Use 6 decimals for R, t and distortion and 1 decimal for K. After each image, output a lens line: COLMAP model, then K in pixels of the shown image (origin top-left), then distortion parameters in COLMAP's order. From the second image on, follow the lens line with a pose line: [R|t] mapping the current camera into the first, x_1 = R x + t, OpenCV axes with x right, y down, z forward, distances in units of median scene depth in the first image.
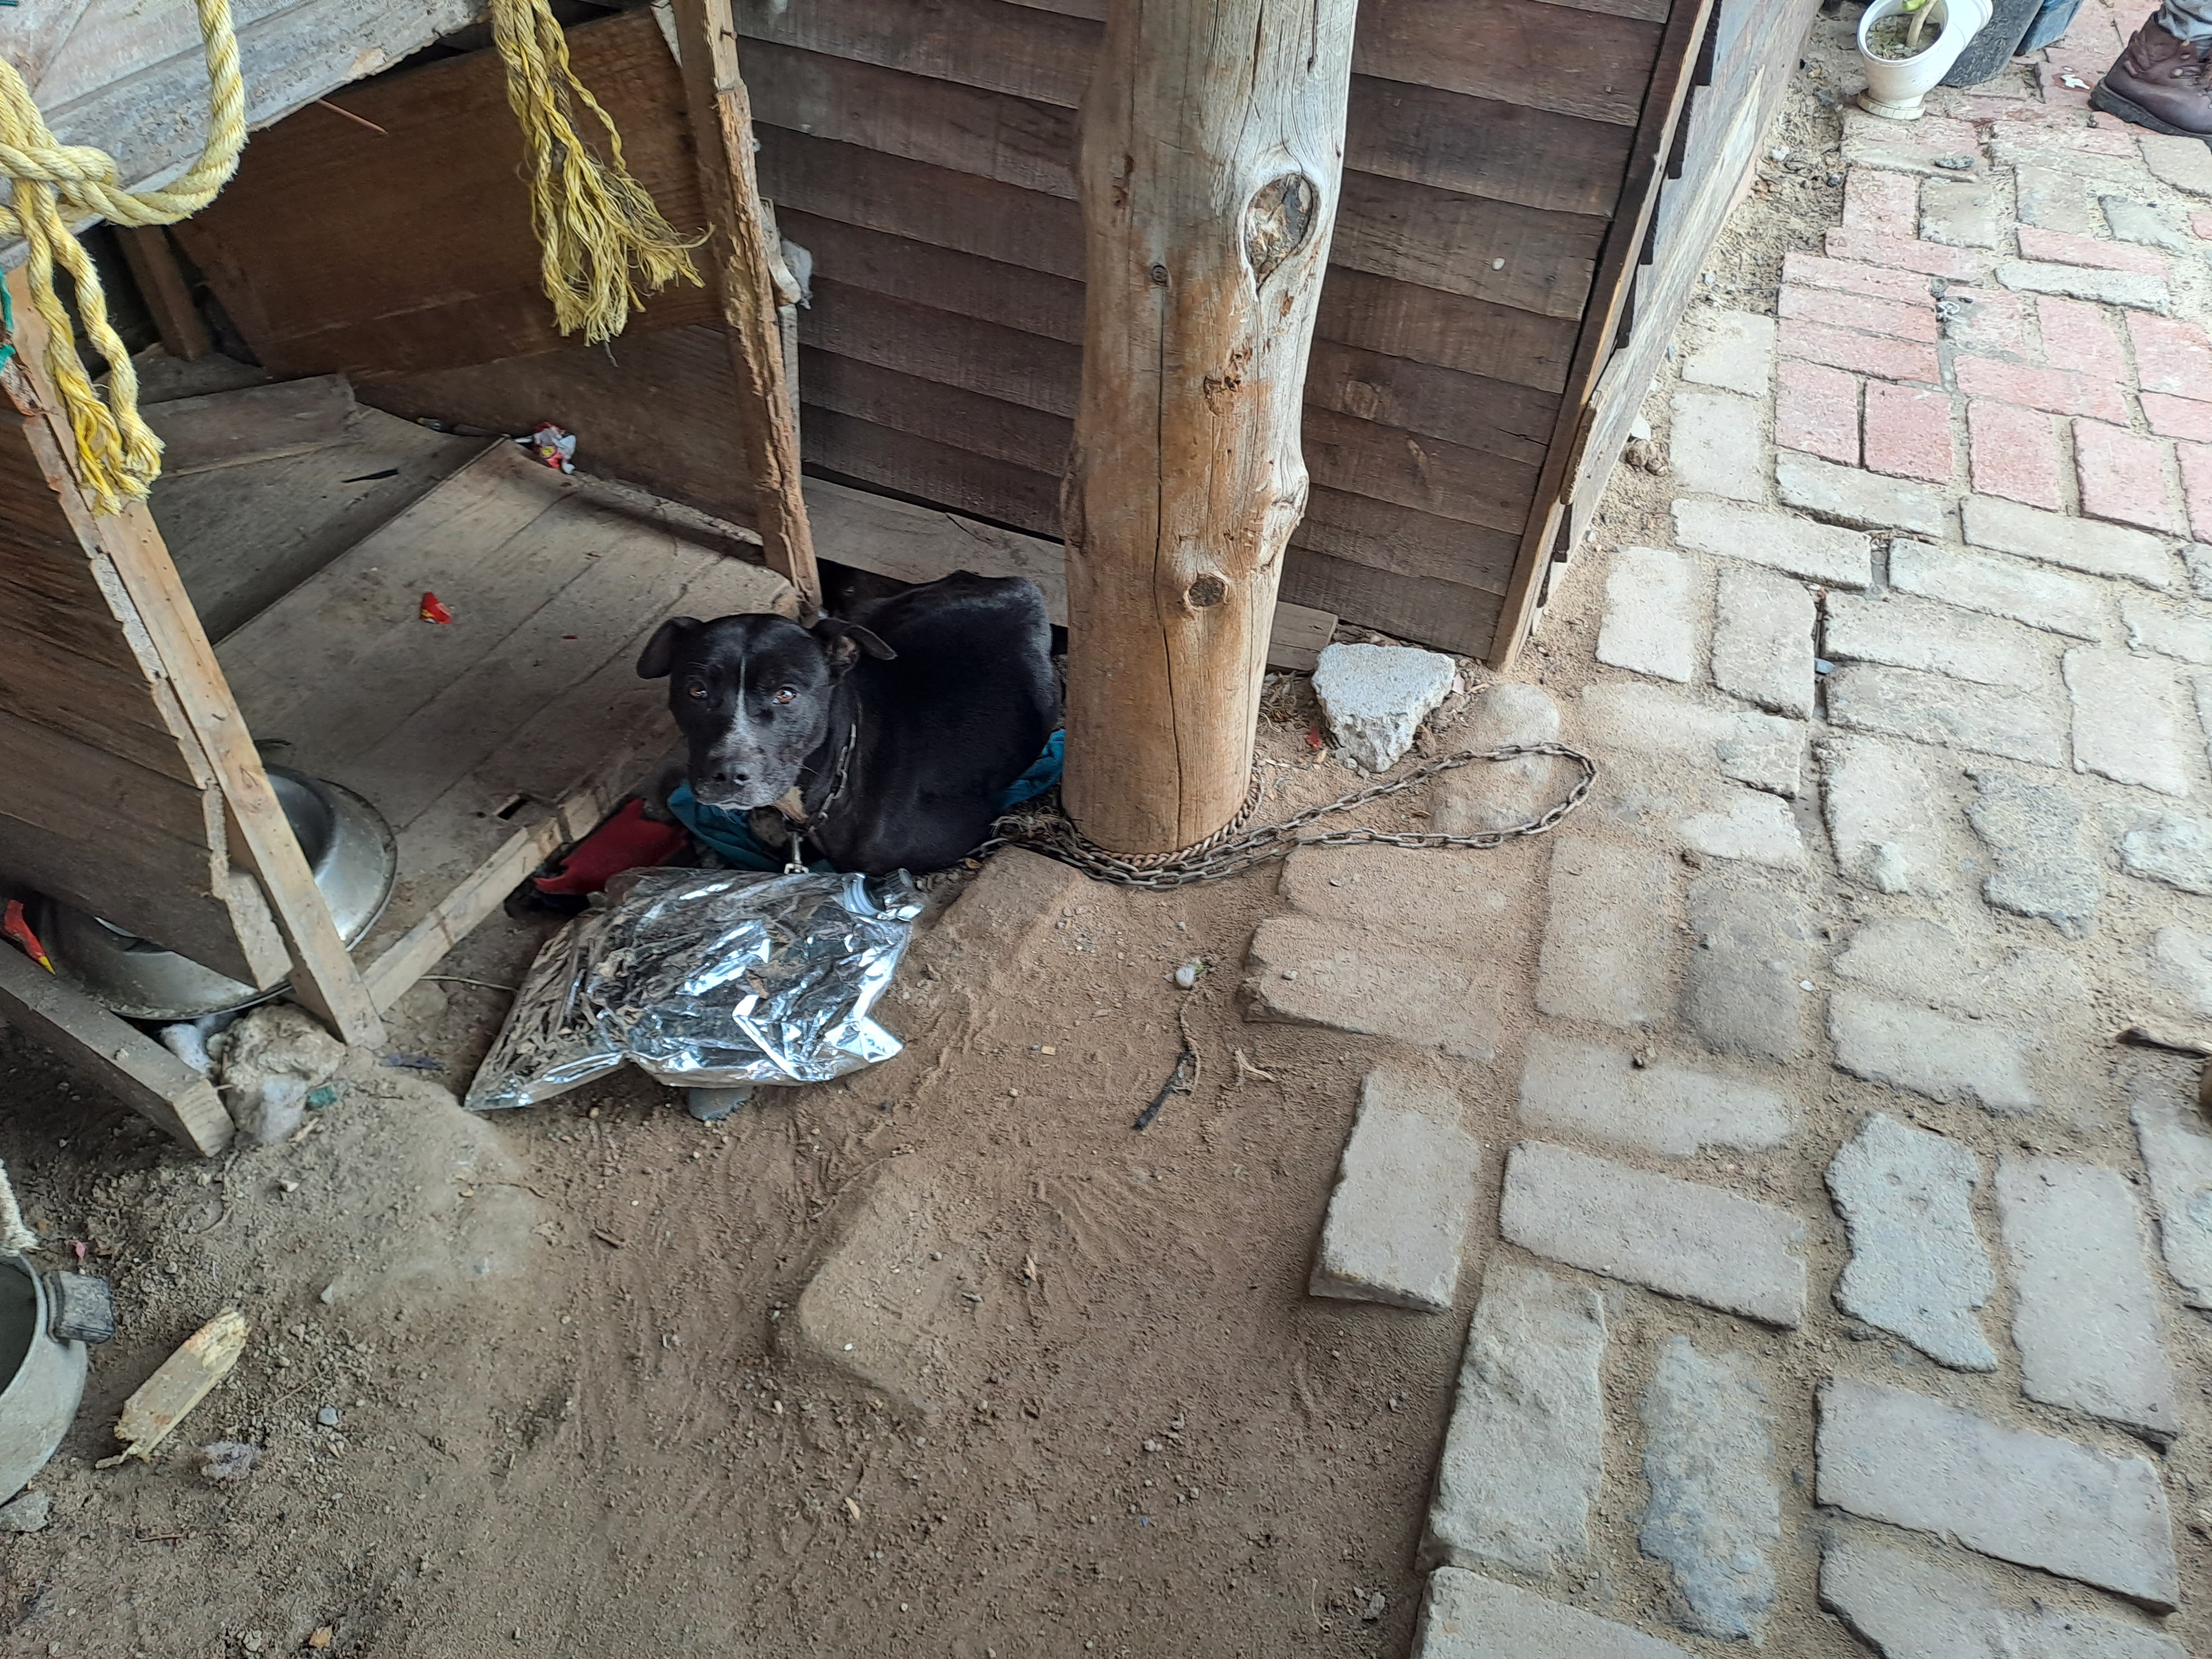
lens RADIAL K [[1618.8, 0, 1106.0], [0, 1618.8, 829.5], [0, 0, 1]] dist [0.057726, -0.062333]
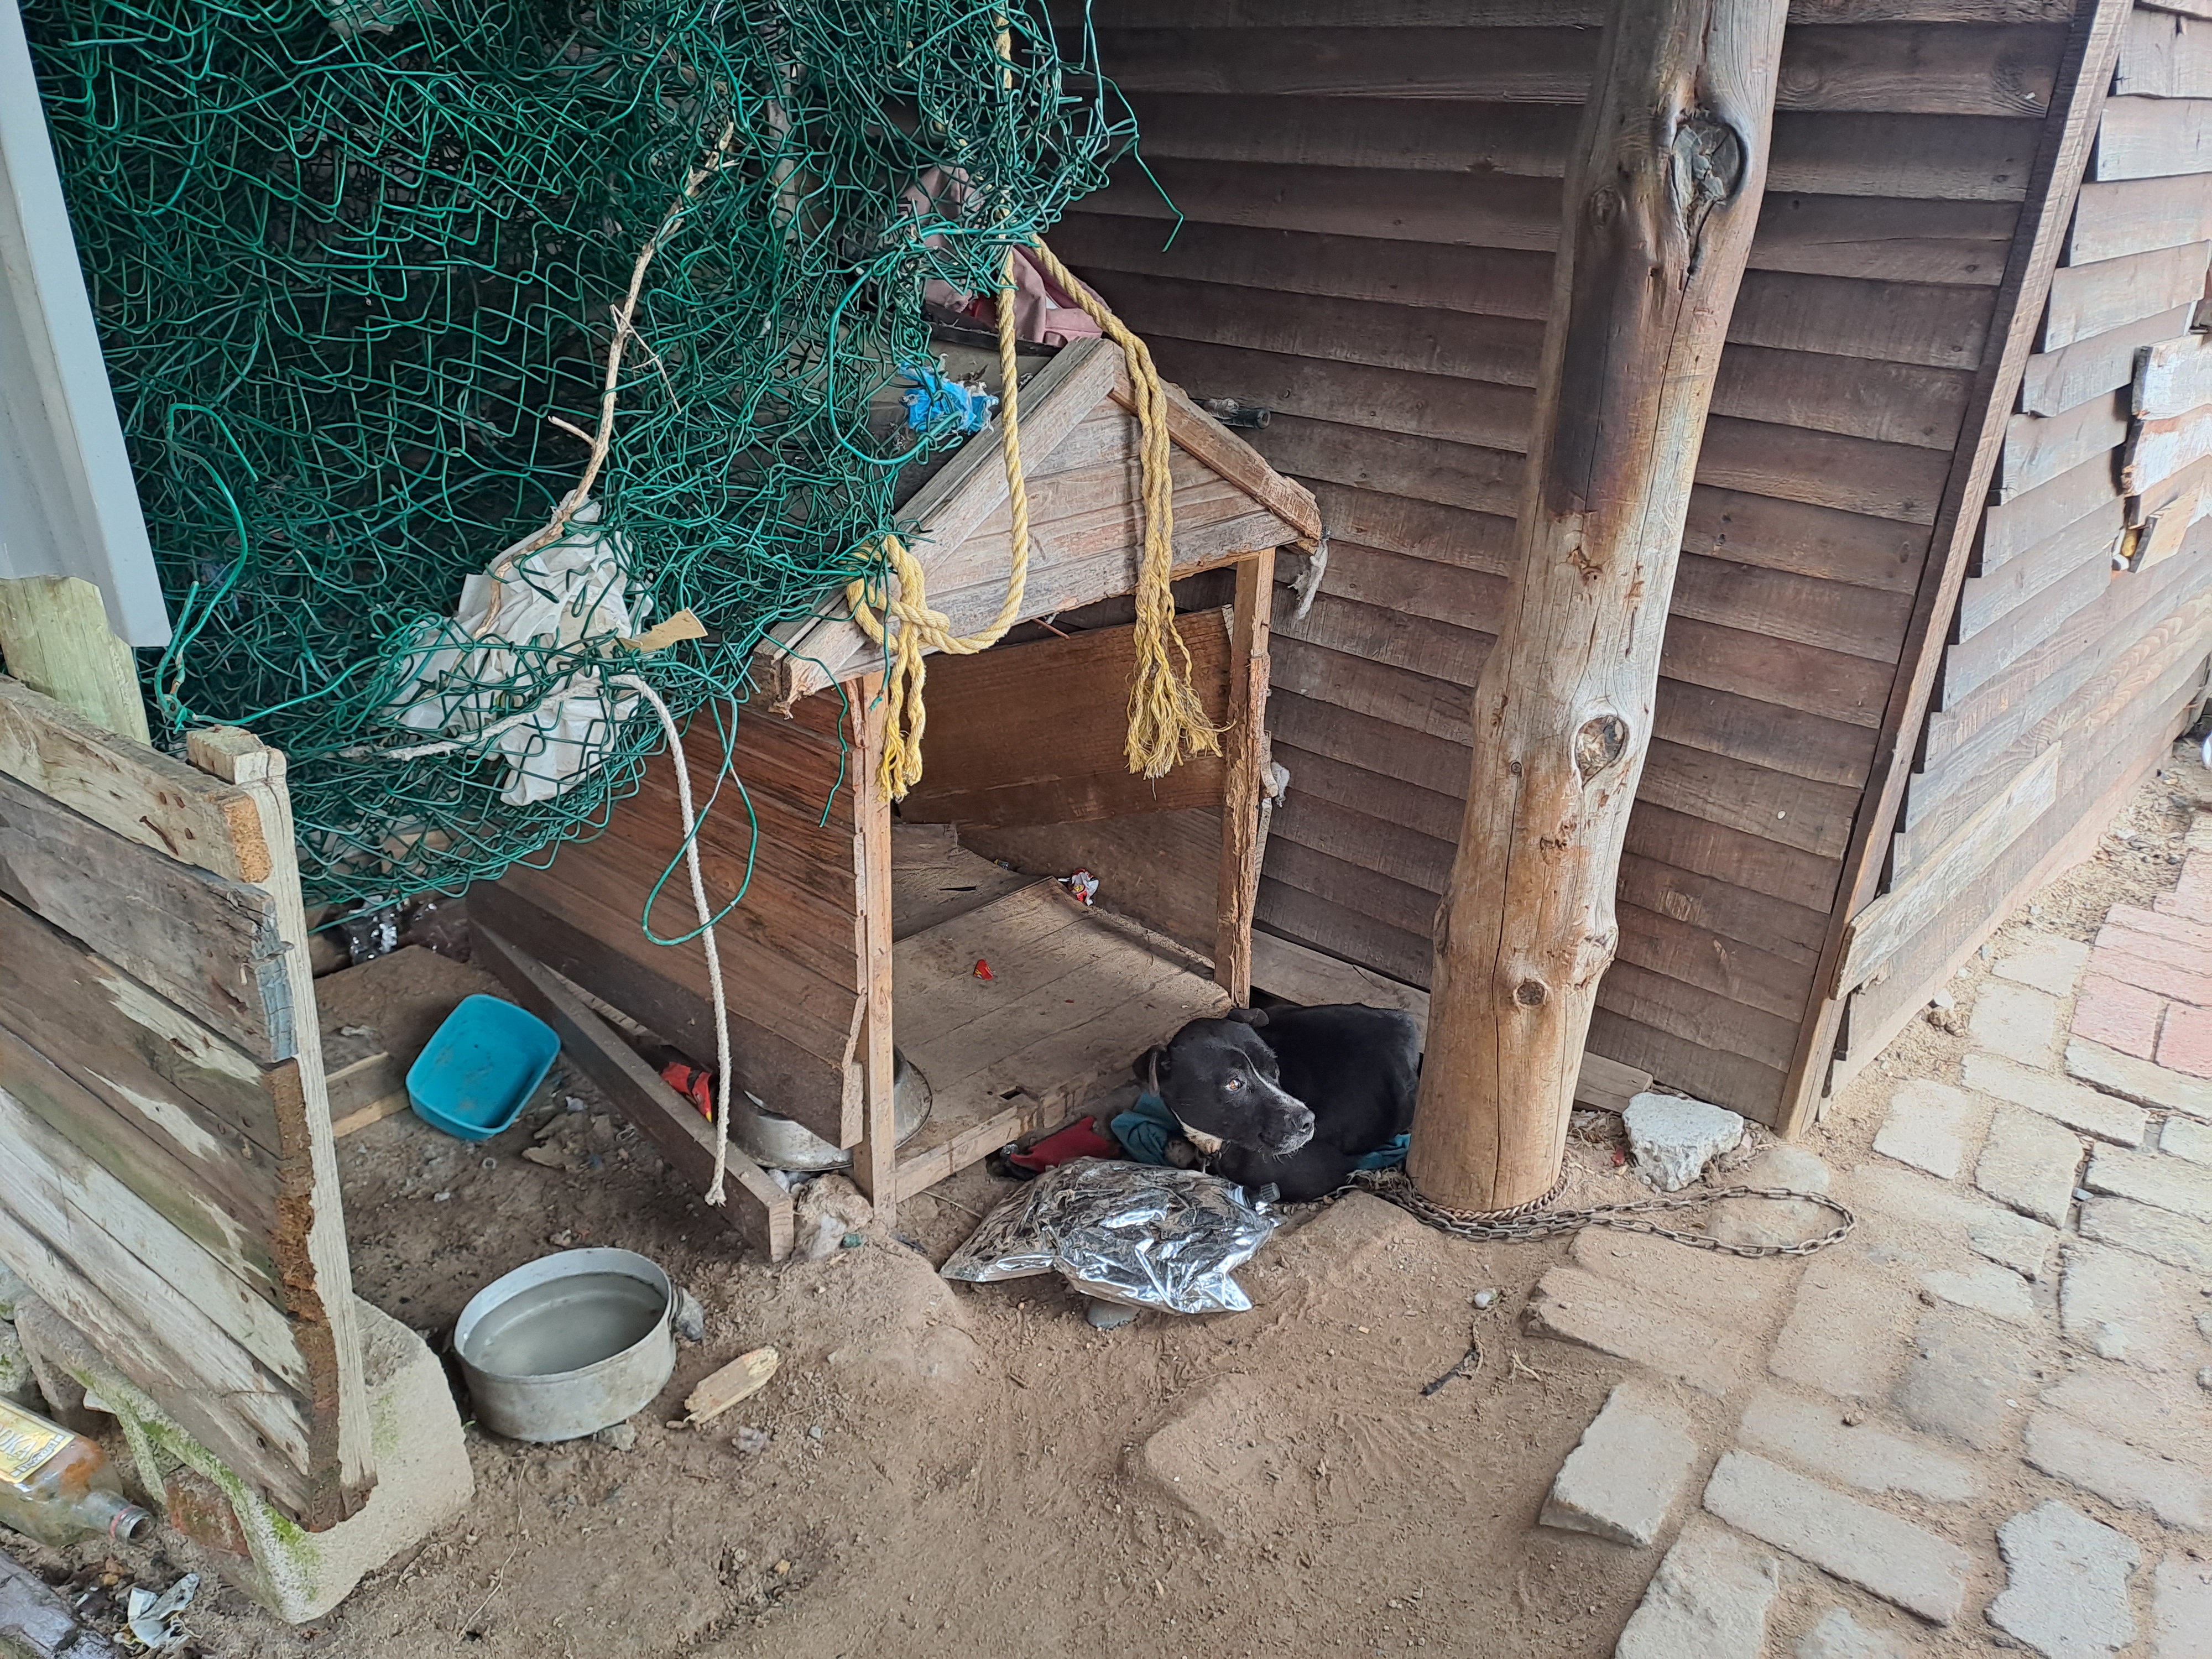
lens RADIAL K [[1630.7, 0, 1106.0], [0, 1630.7, 829.5], [0, 0, 1]] dist [0.022432, -0.033827]
pose [[0.954636, 0.125436, -0.270067, 0.073869], [-0.217168, 0.913804, -0.343220, 0.280151], [0.203737, 0.386300, 0.899591, -0.381660]]
